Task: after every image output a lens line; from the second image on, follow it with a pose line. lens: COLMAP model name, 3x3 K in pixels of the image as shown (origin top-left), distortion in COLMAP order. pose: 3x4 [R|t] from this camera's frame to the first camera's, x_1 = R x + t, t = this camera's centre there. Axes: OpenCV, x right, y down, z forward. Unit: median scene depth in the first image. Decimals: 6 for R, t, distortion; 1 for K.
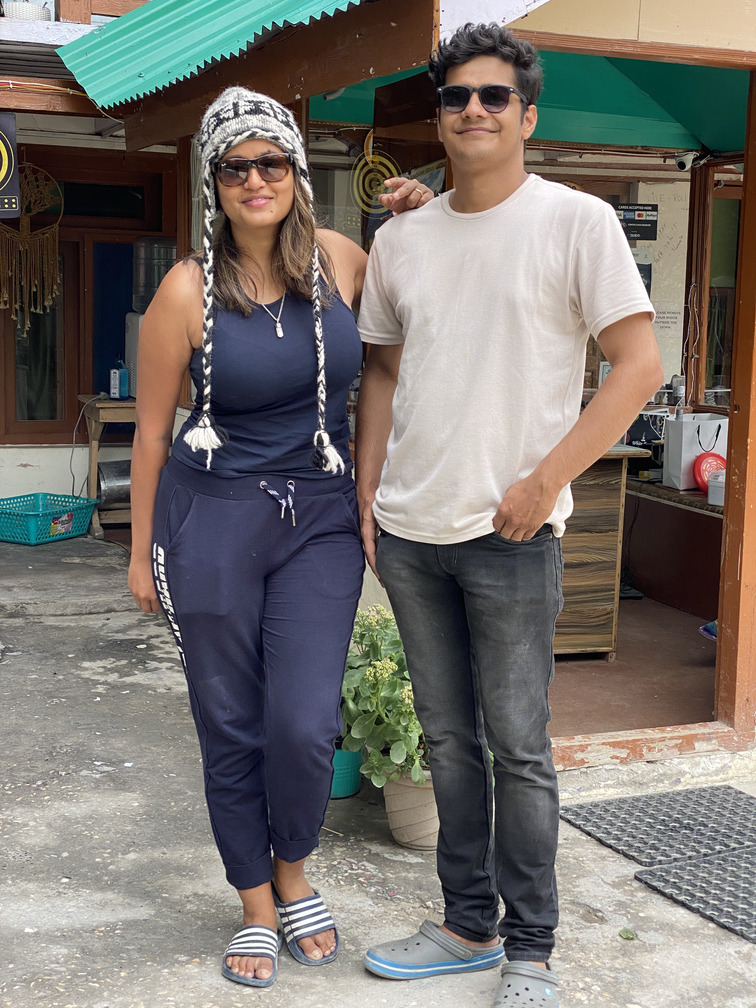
lens RADIAL K [[1559.7, 0, 379.4], [0, 1559.7, 500.0], [0, 0, 1]] dist [0.068977, 0.000000]
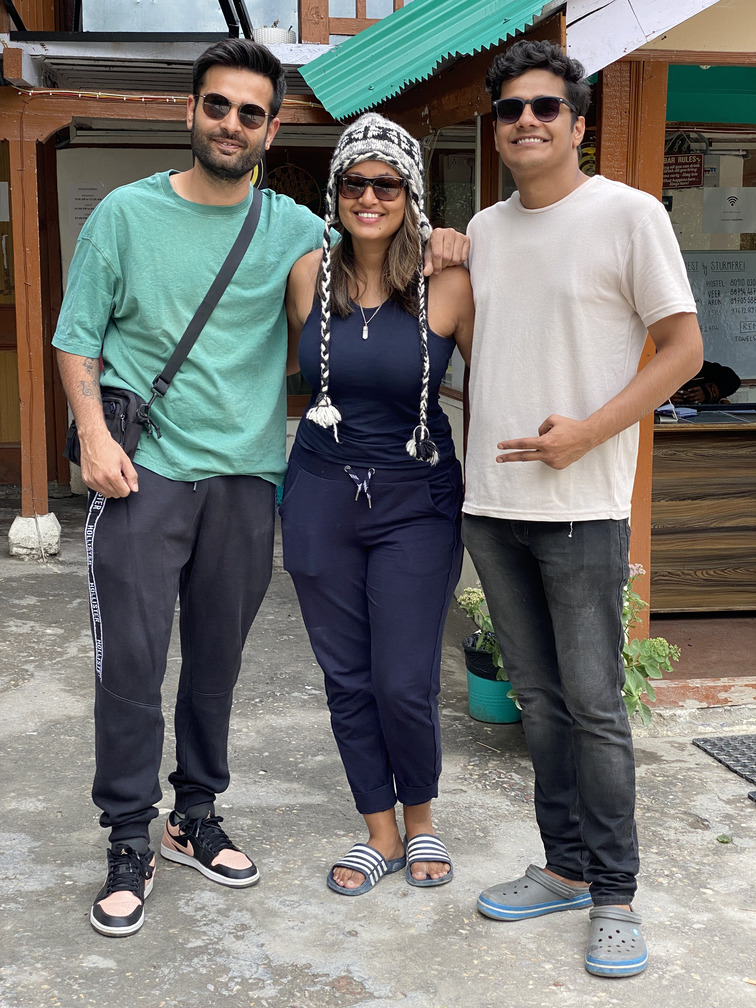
lens RADIAL K [[1559.7, 0, 379.5], [0, 1559.7, 507.1], [0, 0, 1]] dist [0.068977, 0.000000]
pose [[0.979654, 0.015297, -0.200112, 0.128937], [-0.012041, 0.999775, 0.017480, 0.016068], [0.200334, -0.014715, 0.979617, -0.160448]]
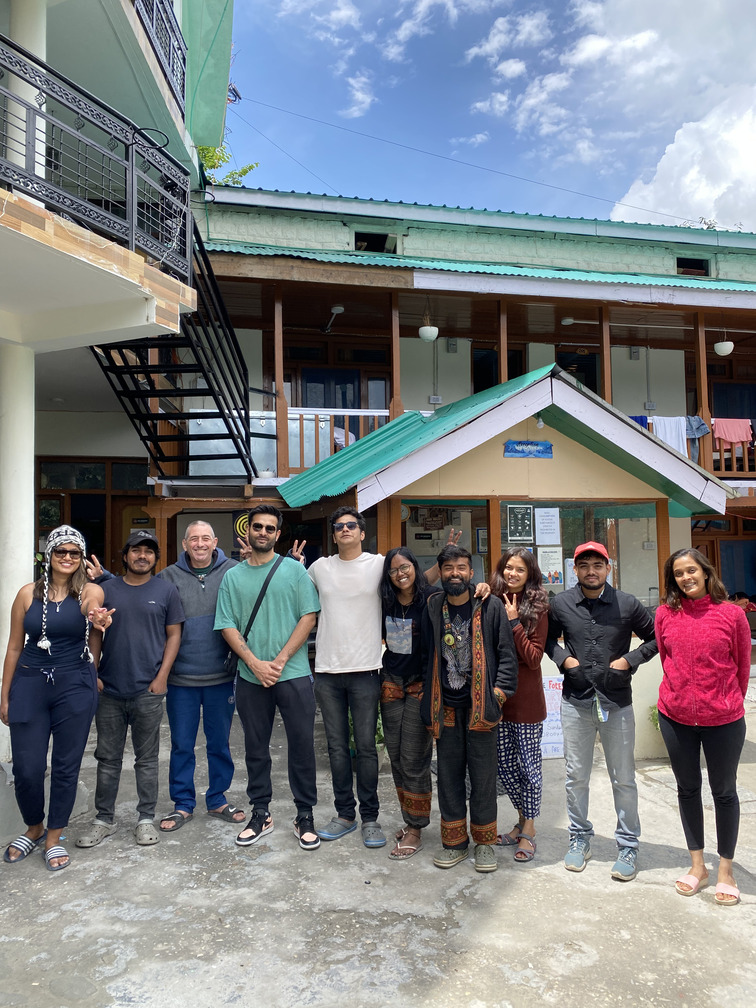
lens RADIAL K [[781.9, 0, 381.2], [0, 781.9, 497.6], [0, 0, 1]] dist [0.018729, -0.035956]
pose [[0.987857, -0.040870, -0.149893, 0.290434], [0.011233, 0.981043, -0.193464, 0.004967], [0.154958, 0.189431, 0.969590, -0.493894]]
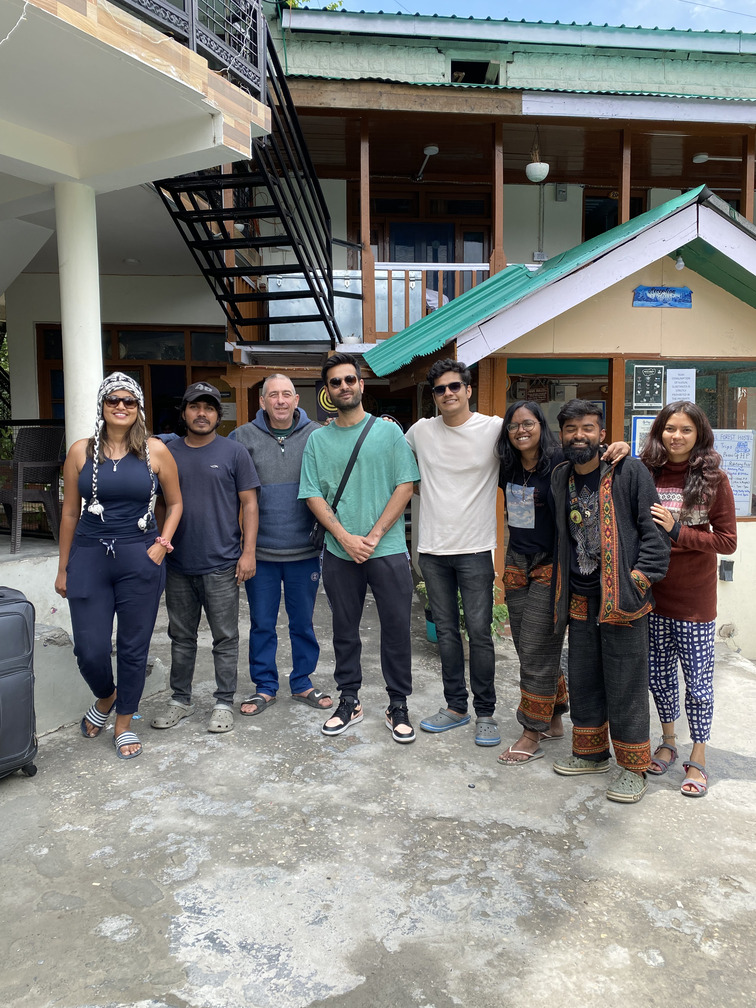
lens RADIAL K [[781.9, 0, 375.6], [0, 781.9, 505.9], [0, 0, 1]] dist [0.018729, -0.035956]
pose [[0.964190, 0.000218, -0.265213, 0.236319], [-0.011274, 0.999130, -0.040162, 0.018259], [0.264974, 0.041714, 0.963353, -0.327230]]
